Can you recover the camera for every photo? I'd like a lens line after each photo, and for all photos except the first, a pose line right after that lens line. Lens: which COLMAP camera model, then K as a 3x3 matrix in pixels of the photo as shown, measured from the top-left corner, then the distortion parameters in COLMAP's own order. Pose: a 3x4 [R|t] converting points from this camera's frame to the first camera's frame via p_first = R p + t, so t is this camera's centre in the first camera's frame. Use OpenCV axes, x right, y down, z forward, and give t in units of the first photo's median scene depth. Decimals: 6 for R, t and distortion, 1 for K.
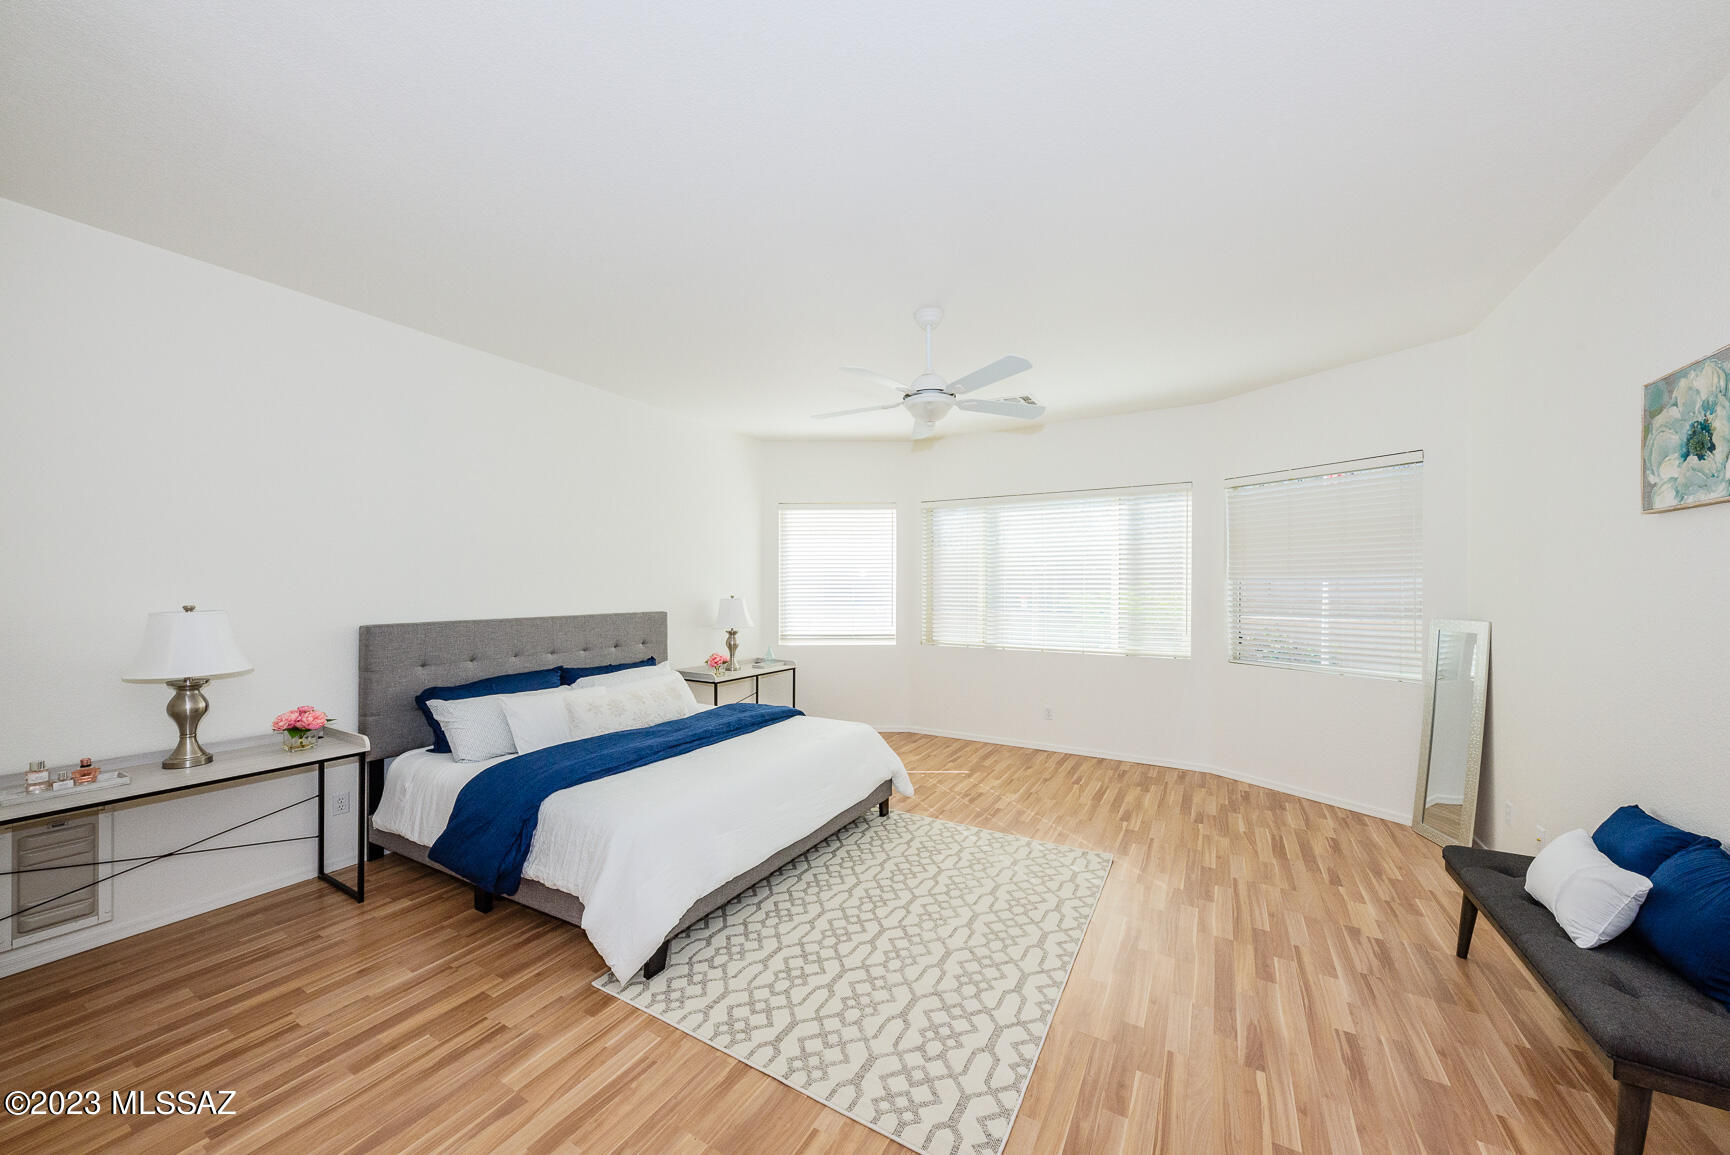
lens RADIAL K [[563.9, 0, 864.5], [0, 563.9, 599.8], [0, 0, 1]] dist [0.011260, -0.003524]
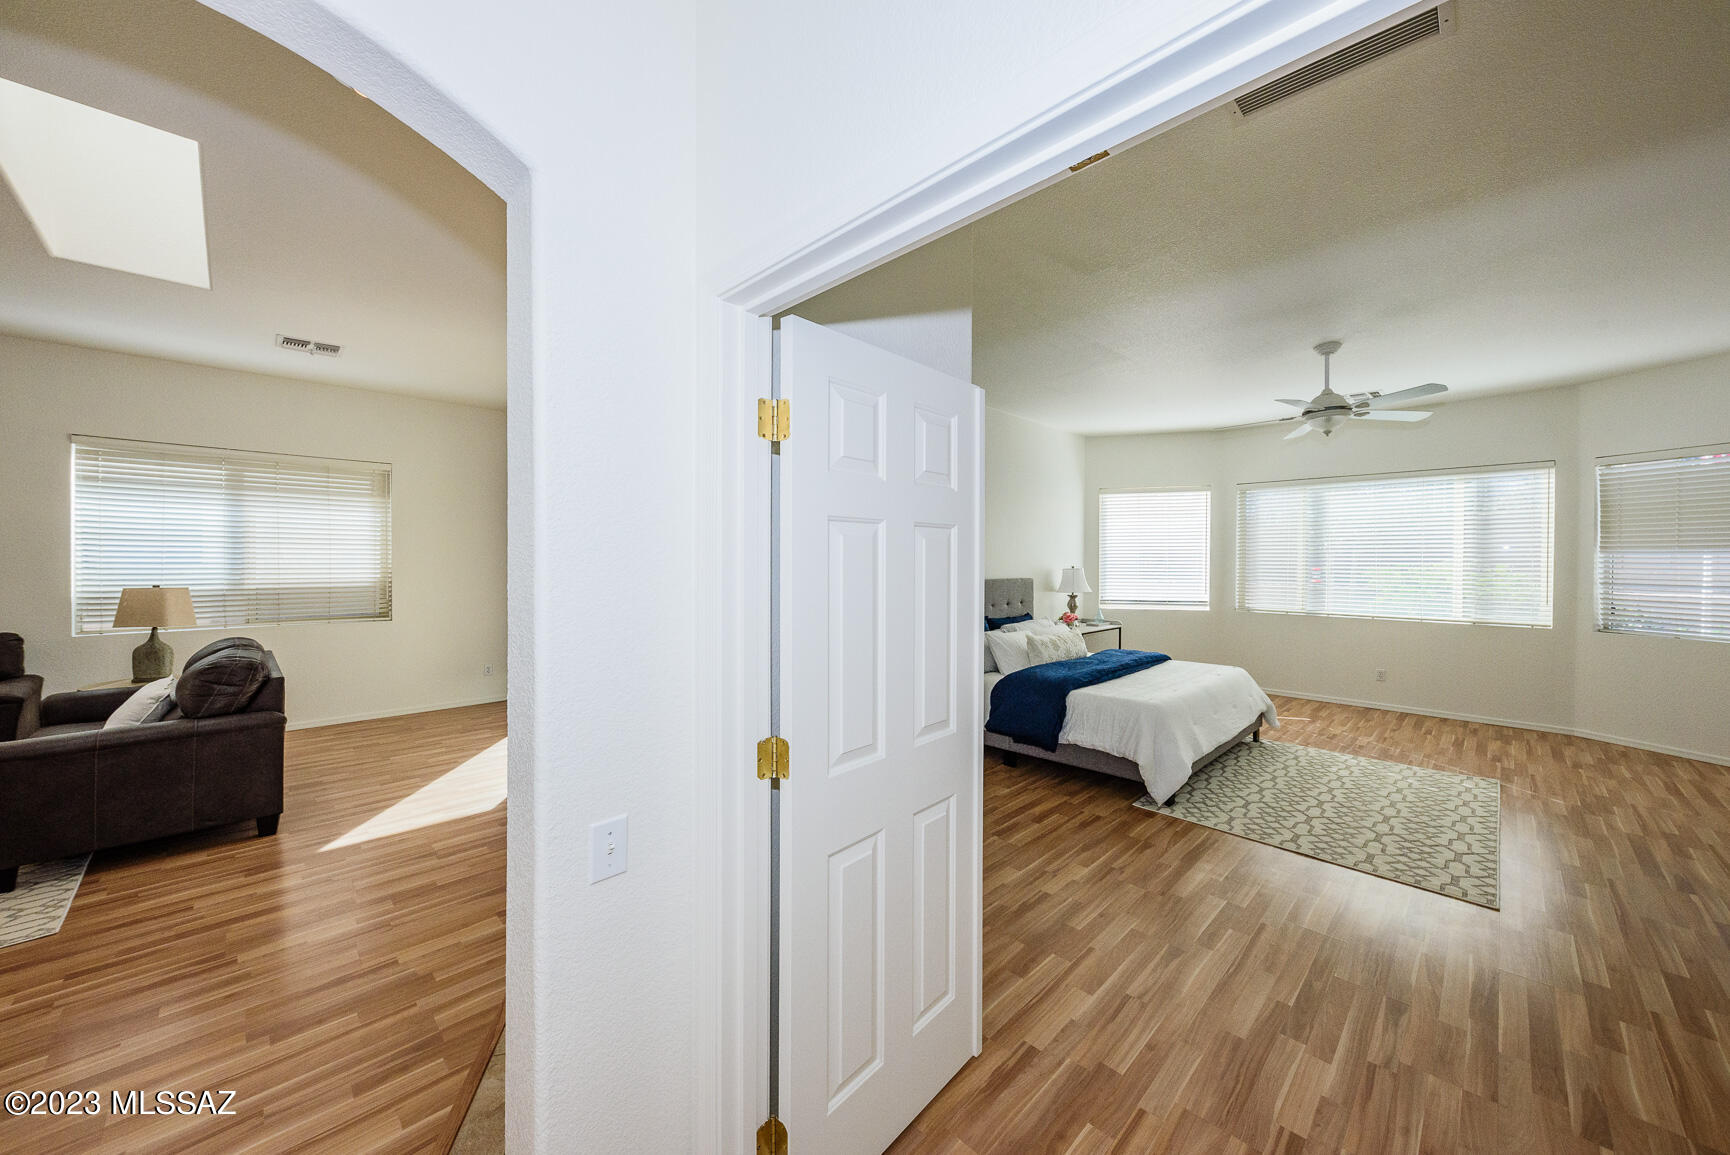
lens RADIAL K [[602.0, 0, 863.9], [0, 602.0, 557.7], [0, 0, 1]] dist [0.019726, -0.006437]
pose [[0.971722, -0.003350, -0.236104, -0.473423], [-0.004890, 0.999399, -0.034305, 0.028089], [0.236077, 0.034490, 0.971122, -0.495064]]
